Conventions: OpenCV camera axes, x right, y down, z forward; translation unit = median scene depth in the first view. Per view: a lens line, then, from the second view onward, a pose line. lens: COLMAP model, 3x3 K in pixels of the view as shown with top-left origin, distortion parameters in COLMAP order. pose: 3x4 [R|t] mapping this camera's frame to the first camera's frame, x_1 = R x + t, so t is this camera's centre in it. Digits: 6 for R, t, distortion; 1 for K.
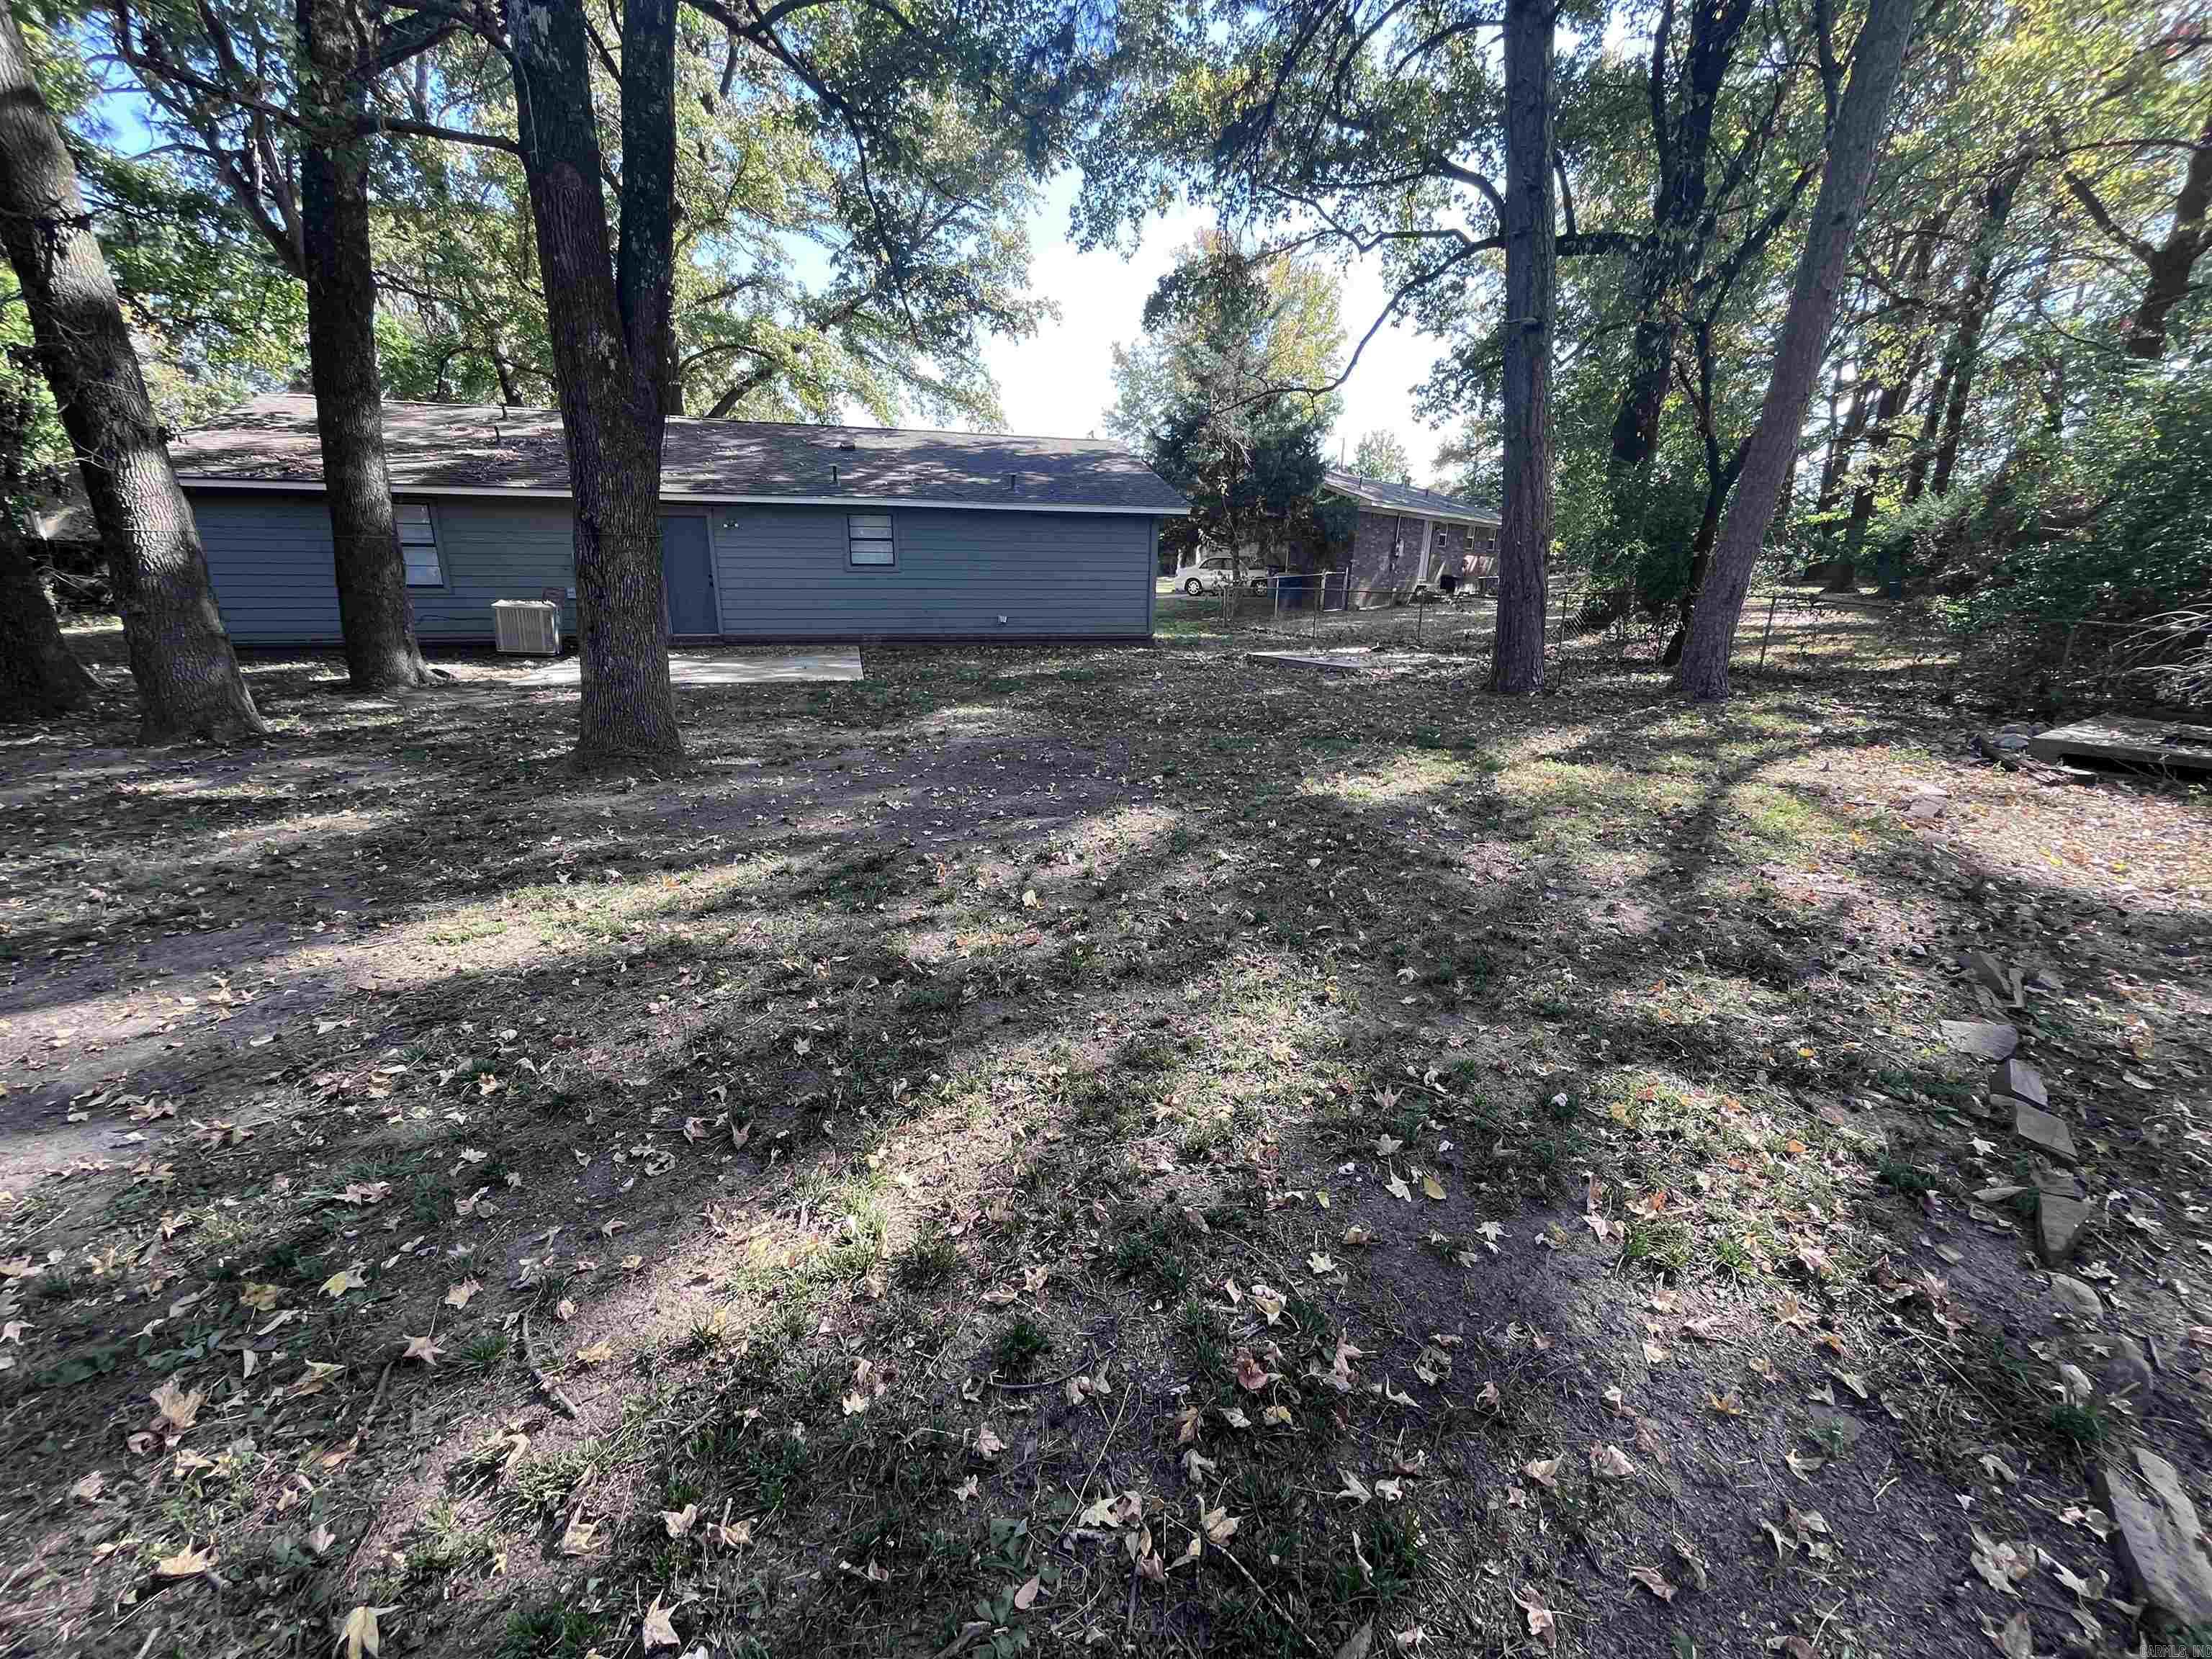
lens RADIAL K [[885.0, 0, 1106.0], [0, 885.0, 829.5], [0, 0, 1]] dist [-0.000297, -0.000163]
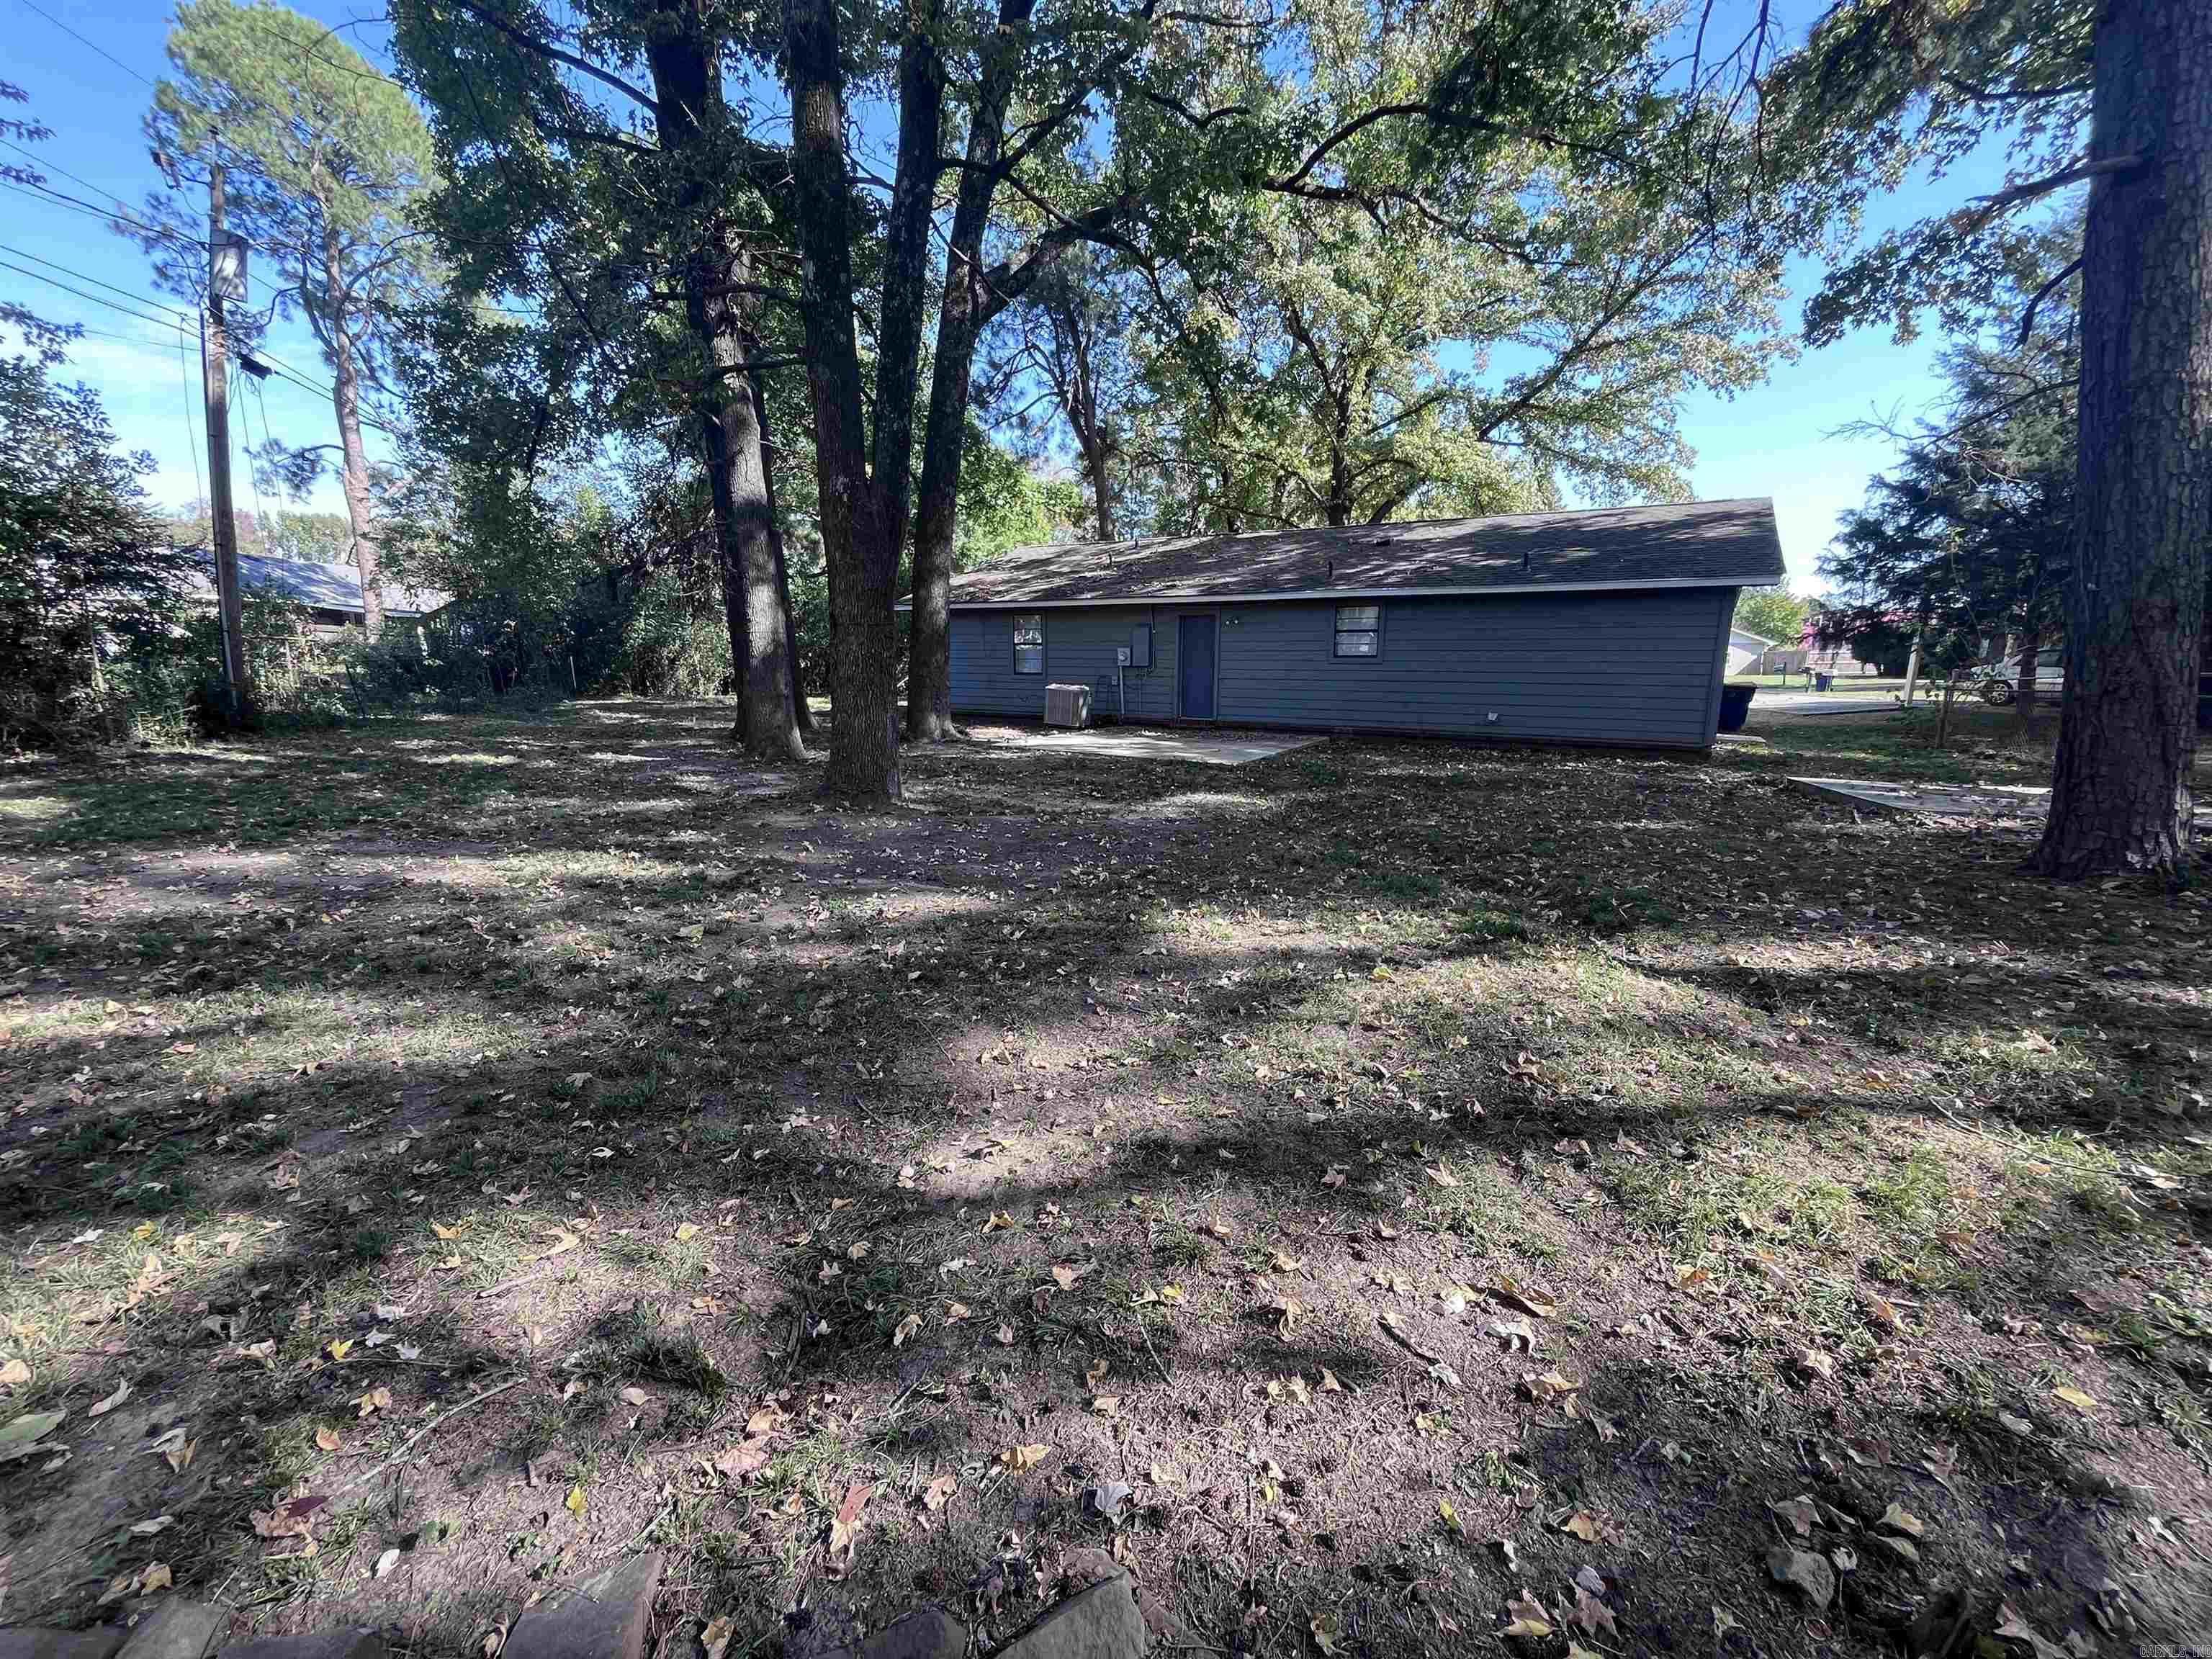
lens RADIAL K [[885.0, 0, 1106.0], [0, 885.0, 829.5], [0, 0, 1]] dist [-0.000297, -0.000163]
pose [[0.682348, 0.131836, -0.719041, 0.265598], [-0.210093, 0.977474, -0.020152, -0.034506], [0.700187, 0.164816, 0.694675, 0.158300]]
